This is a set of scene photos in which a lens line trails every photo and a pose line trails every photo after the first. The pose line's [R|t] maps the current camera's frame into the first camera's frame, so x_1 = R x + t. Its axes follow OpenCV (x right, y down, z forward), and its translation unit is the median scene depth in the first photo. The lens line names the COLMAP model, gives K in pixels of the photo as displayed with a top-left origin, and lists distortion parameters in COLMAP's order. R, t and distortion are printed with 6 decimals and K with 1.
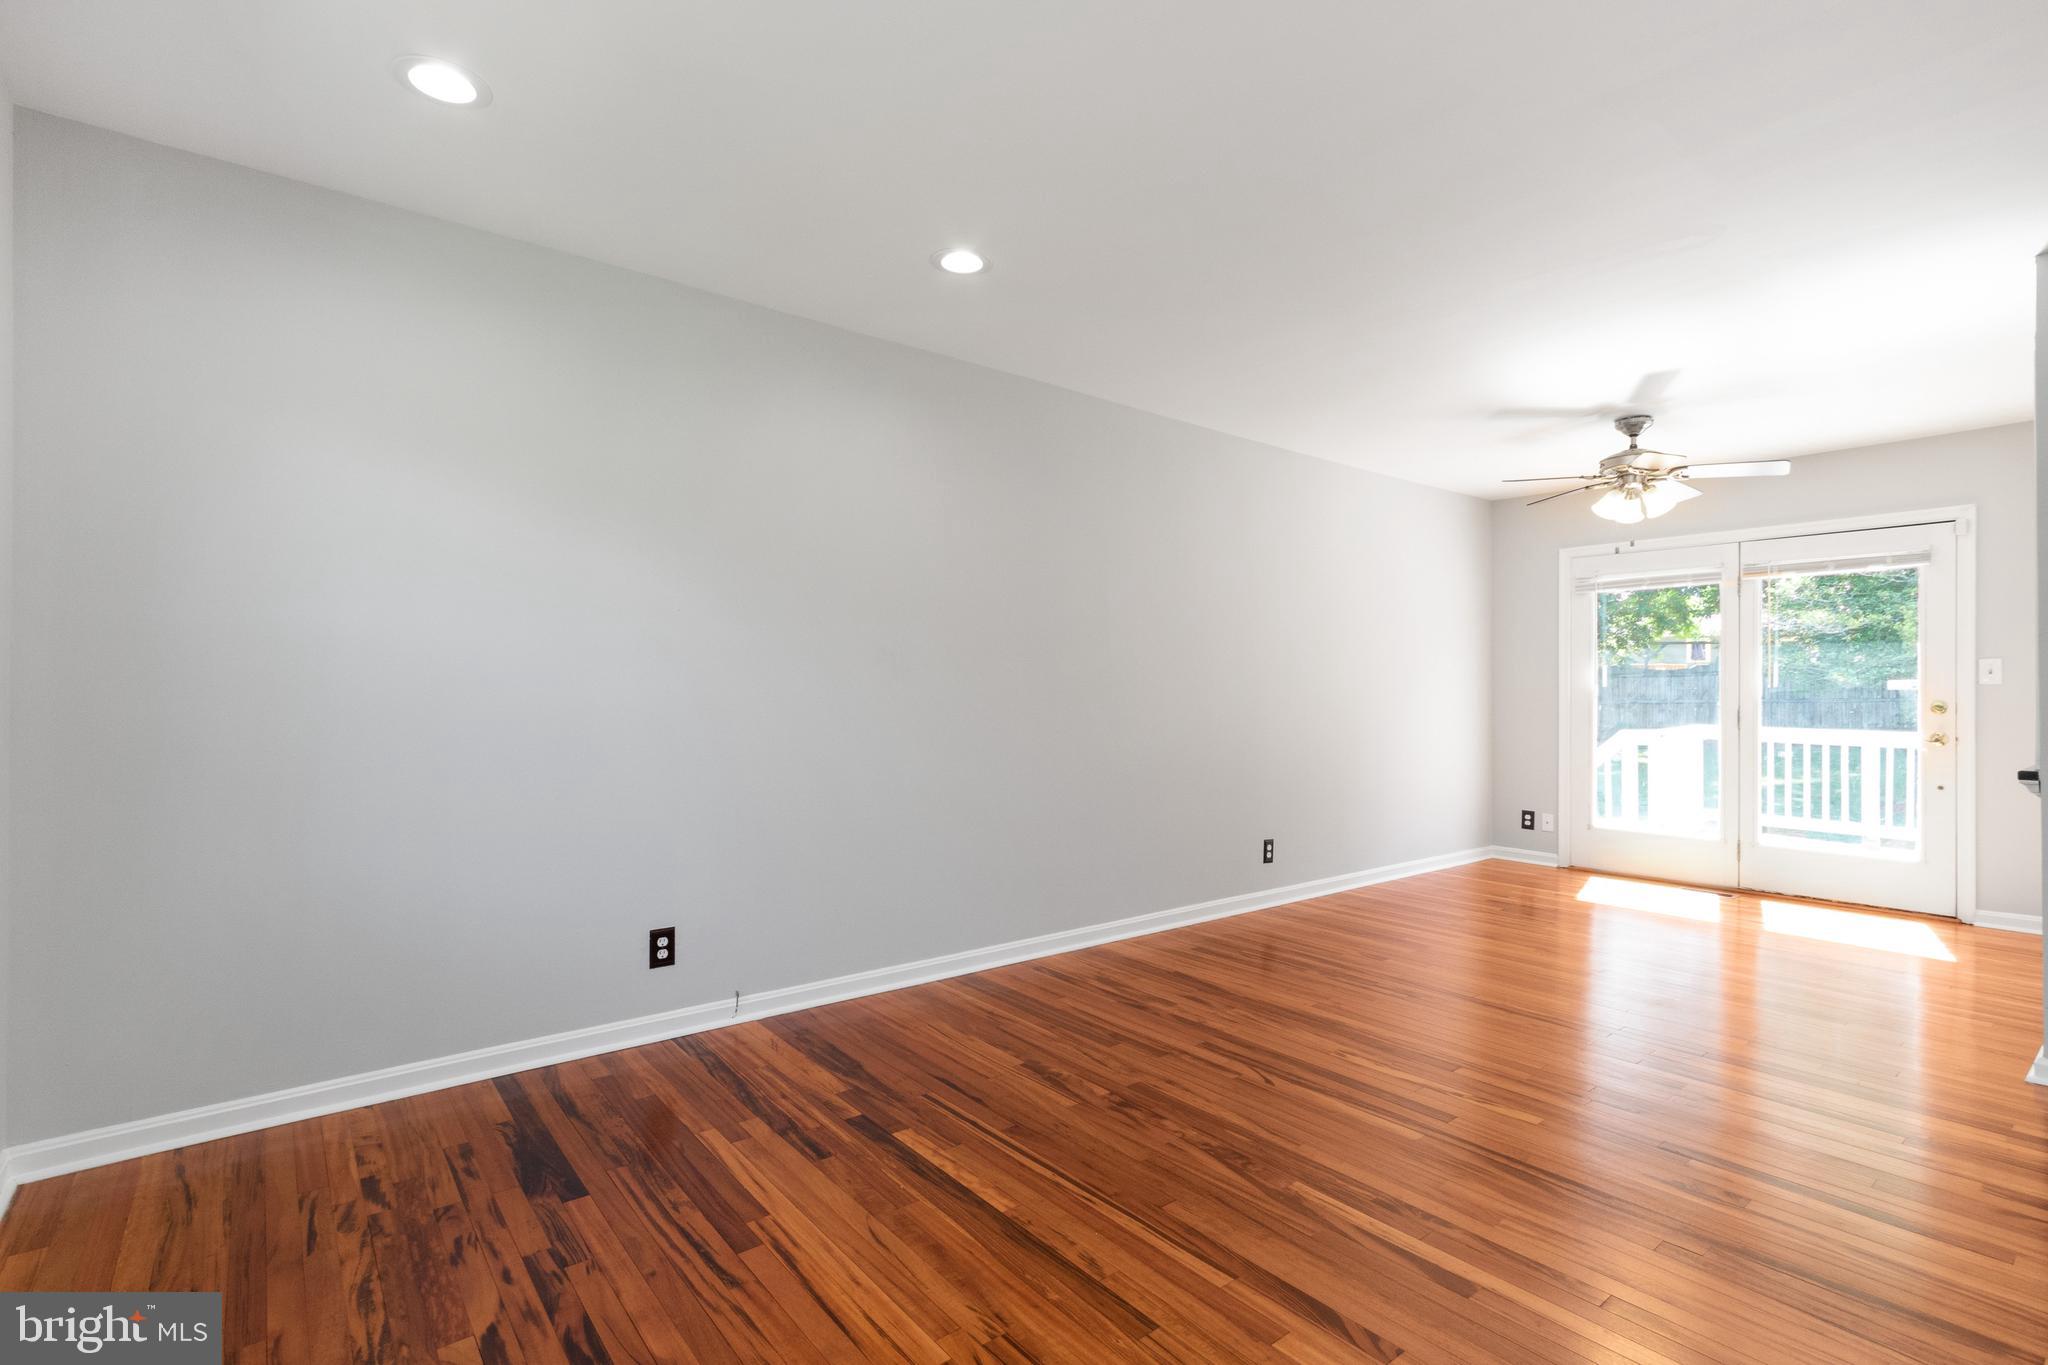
lens RADIAL K [[944.7, 0, 1005.2], [0, 944.7, 693.3], [0, 0, 1]] dist [0.002784, -0.000862]
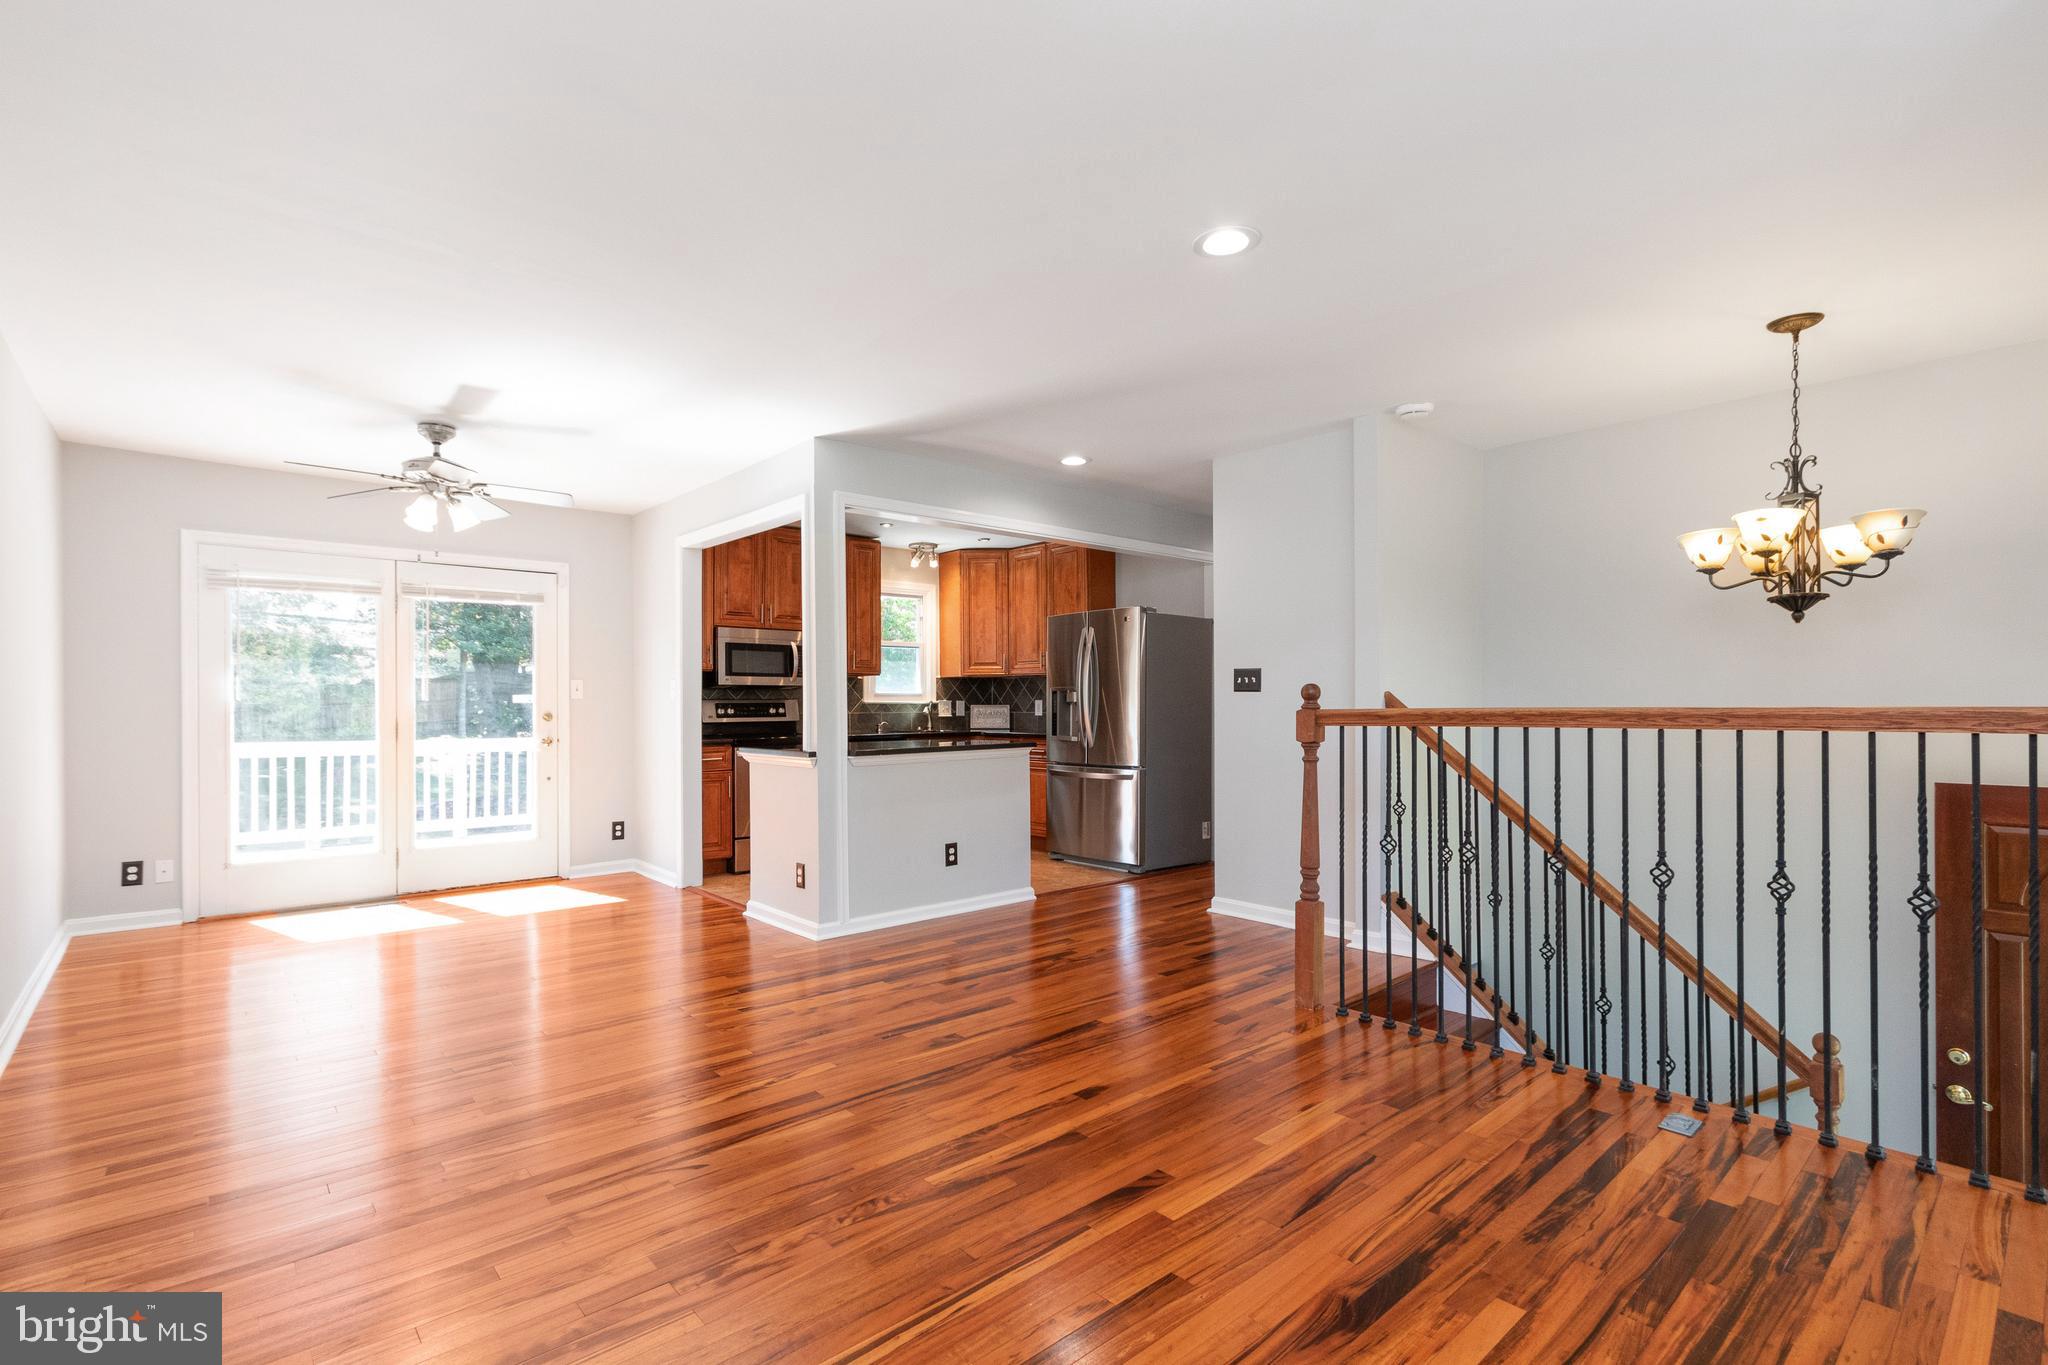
lens RADIAL K [[941.7, 0, 1009.1], [0, 941.7, 708.2], [0, 0, 1]] dist [0.006172, 0.000226]
pose [[-0.052817, -0.005366, 0.998590, -0.318917], [0.005302, 0.999970, 0.005654, -0.000251], [-0.998590, 0.005593, -0.052787, 0.426705]]
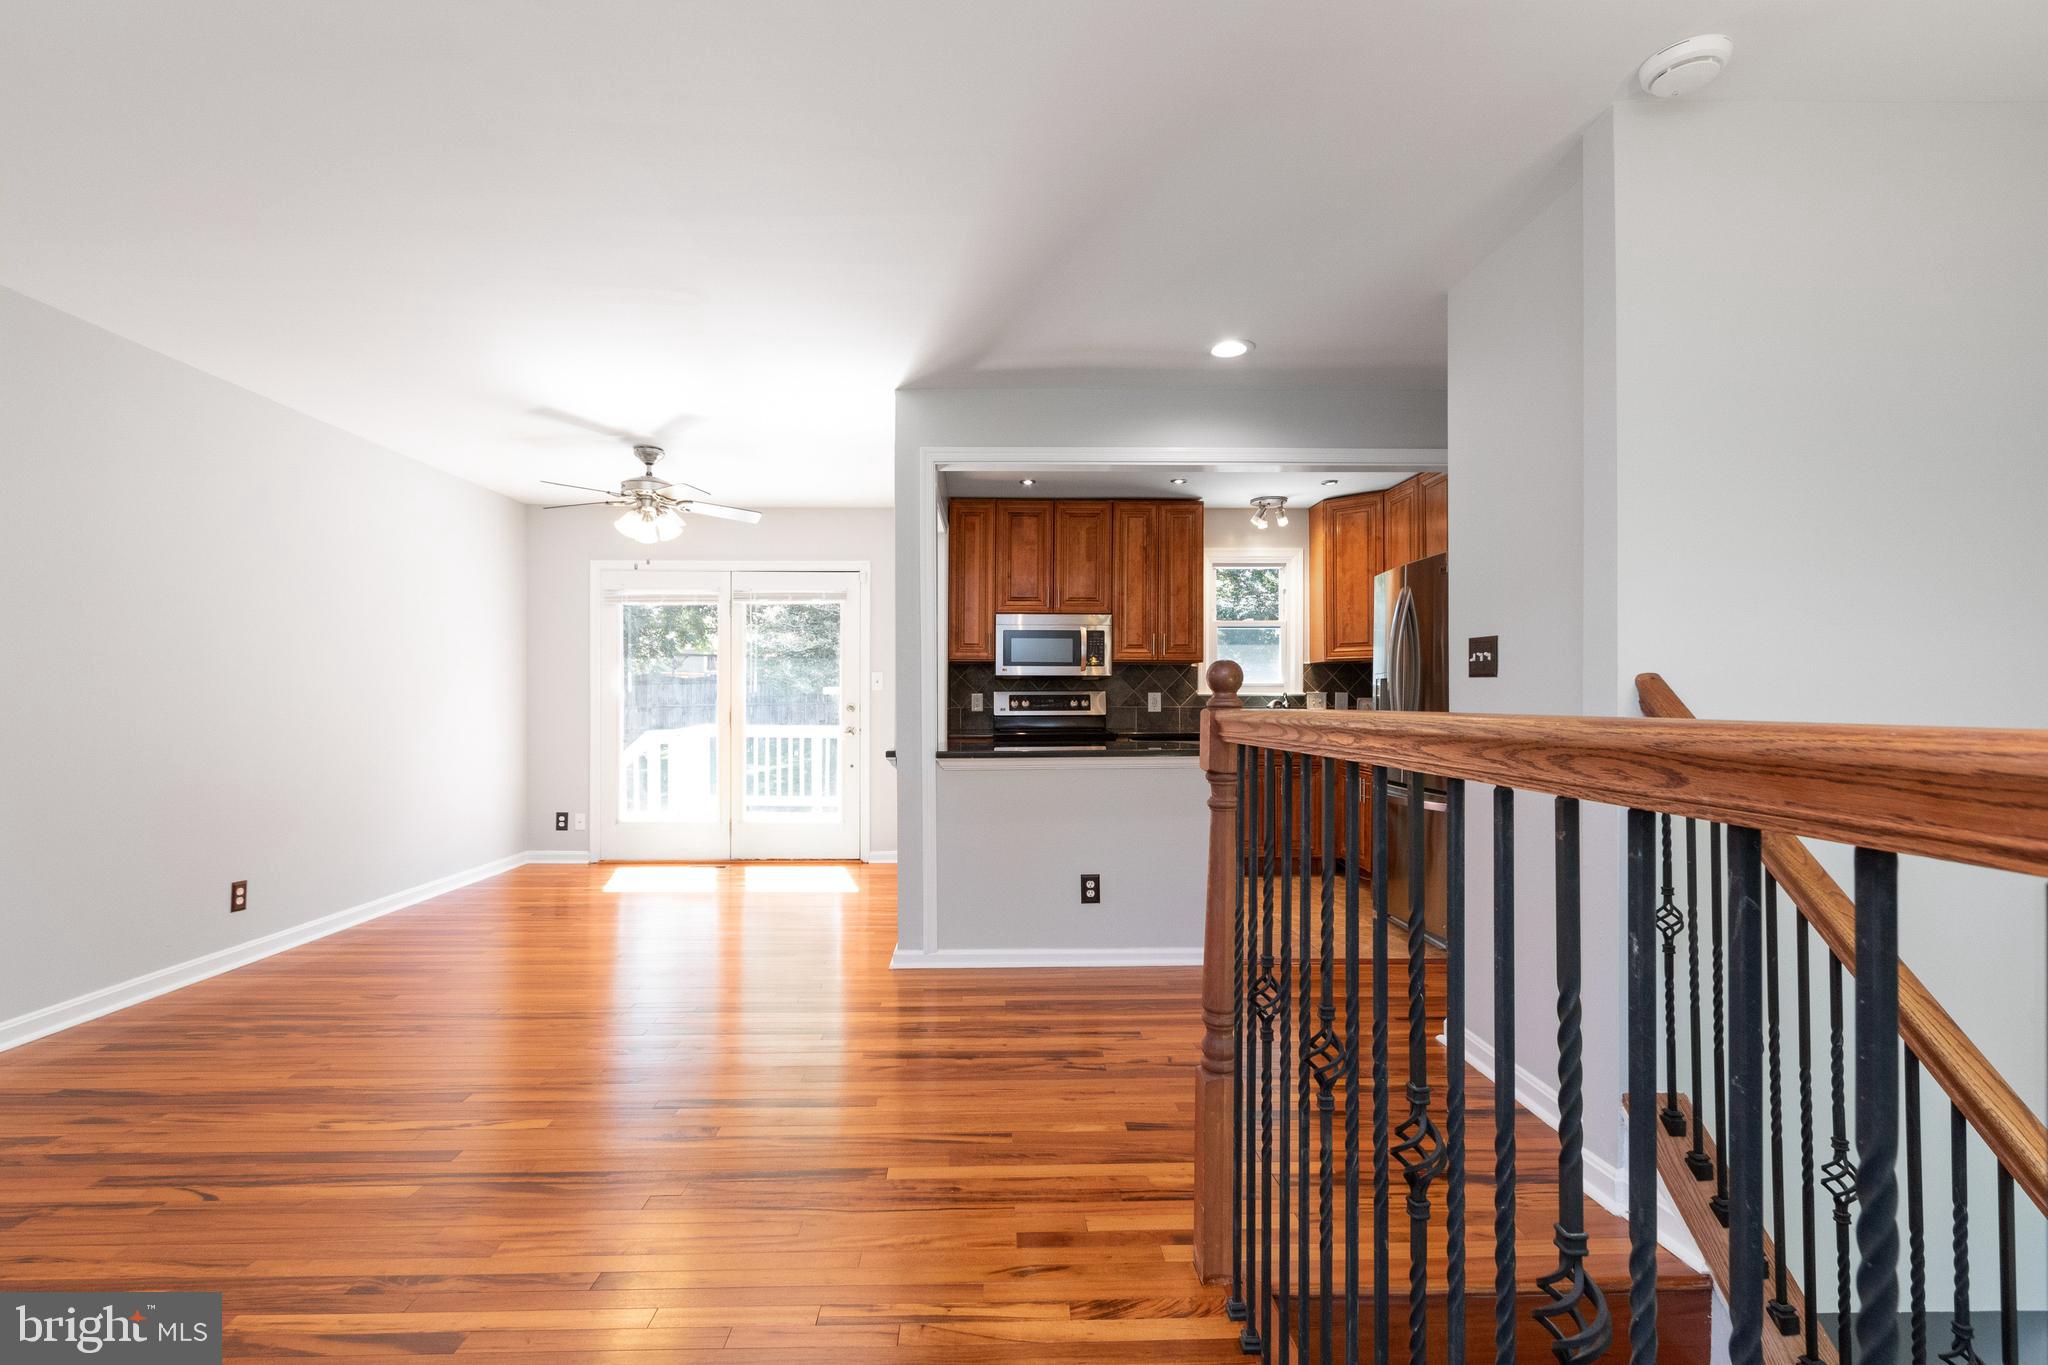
lens RADIAL K [[944.7, 0, 1005.2], [0, 944.7, 693.3], [0, 0, 1]] dist [0.002784, -0.000862]
pose [[0.597059, 0.002196, 0.802194, 0.024778], [0.002403, 0.999987, -0.004526, 0.001494], [-0.802194, 0.004630, 0.597046, 0.006587]]
